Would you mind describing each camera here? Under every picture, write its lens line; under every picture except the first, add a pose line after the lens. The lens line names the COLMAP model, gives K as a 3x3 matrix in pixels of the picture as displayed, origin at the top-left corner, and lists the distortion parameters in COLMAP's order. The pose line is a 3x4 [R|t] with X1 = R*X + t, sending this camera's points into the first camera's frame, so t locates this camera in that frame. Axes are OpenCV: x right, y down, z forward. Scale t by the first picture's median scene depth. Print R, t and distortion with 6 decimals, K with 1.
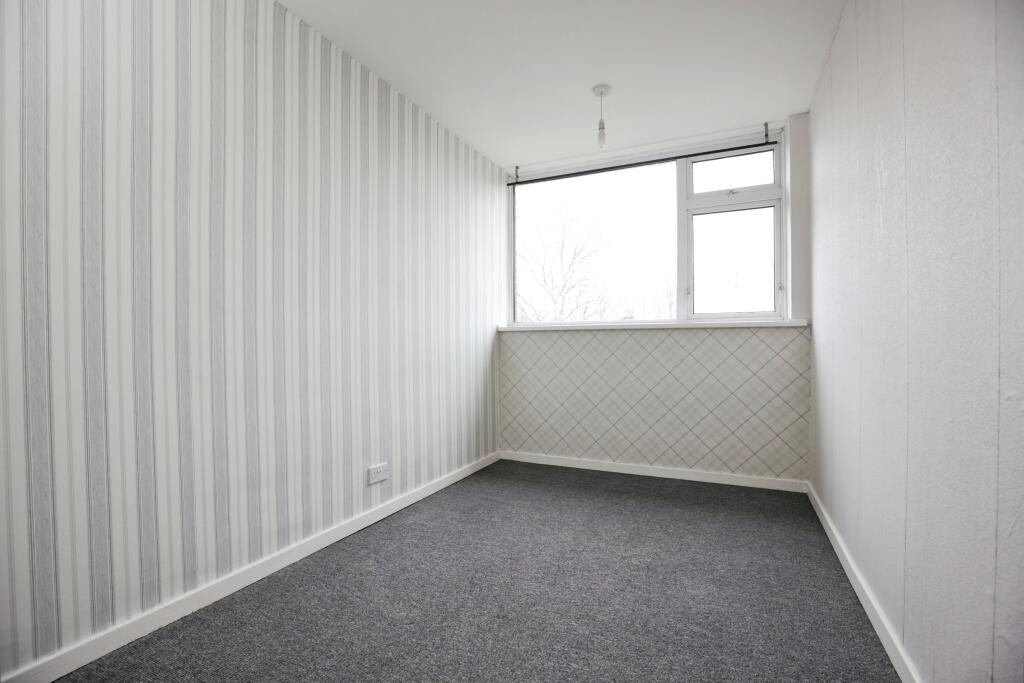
lens RADIAL K [[479.5, 0, 512.0], [0, 479.5, 341.5], [0, 0, 1]] dist [-0.035908, 0.008293]
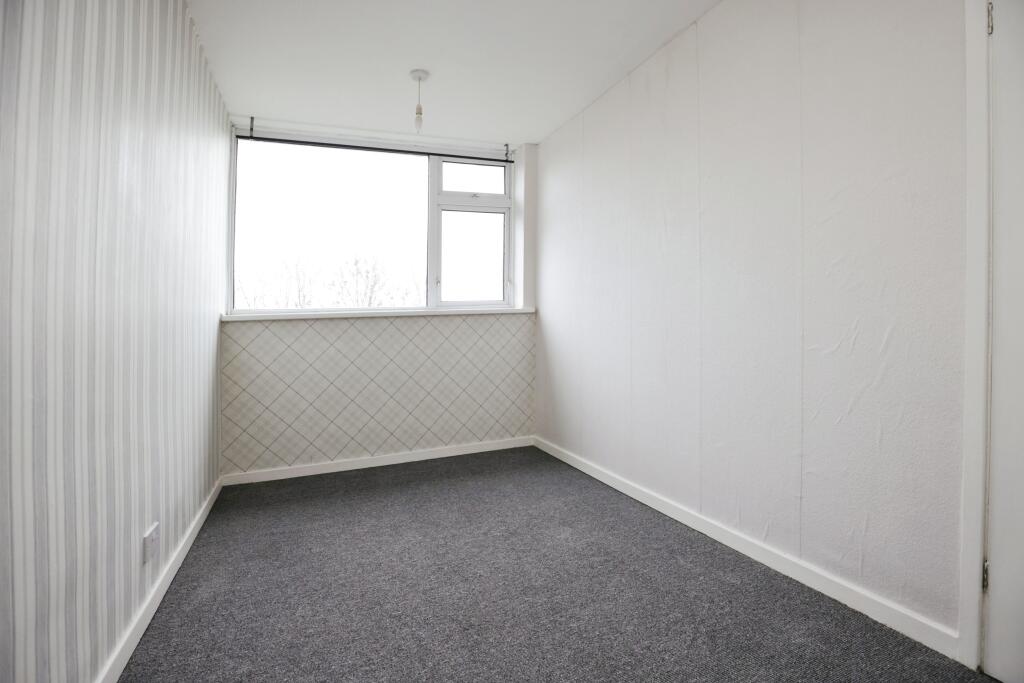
lens RADIAL K [[477.5, 0, 514.8], [0, 477.5, 325.1], [0, 0, 1]] dist [-0.031751, 0.007698]
pose [[0.675929, -0.020759, 0.736675, -0.329903], [0.033713, 0.999428, -0.002771, 0.003290], [-0.736196, 0.026709, 0.676242, 0.166439]]
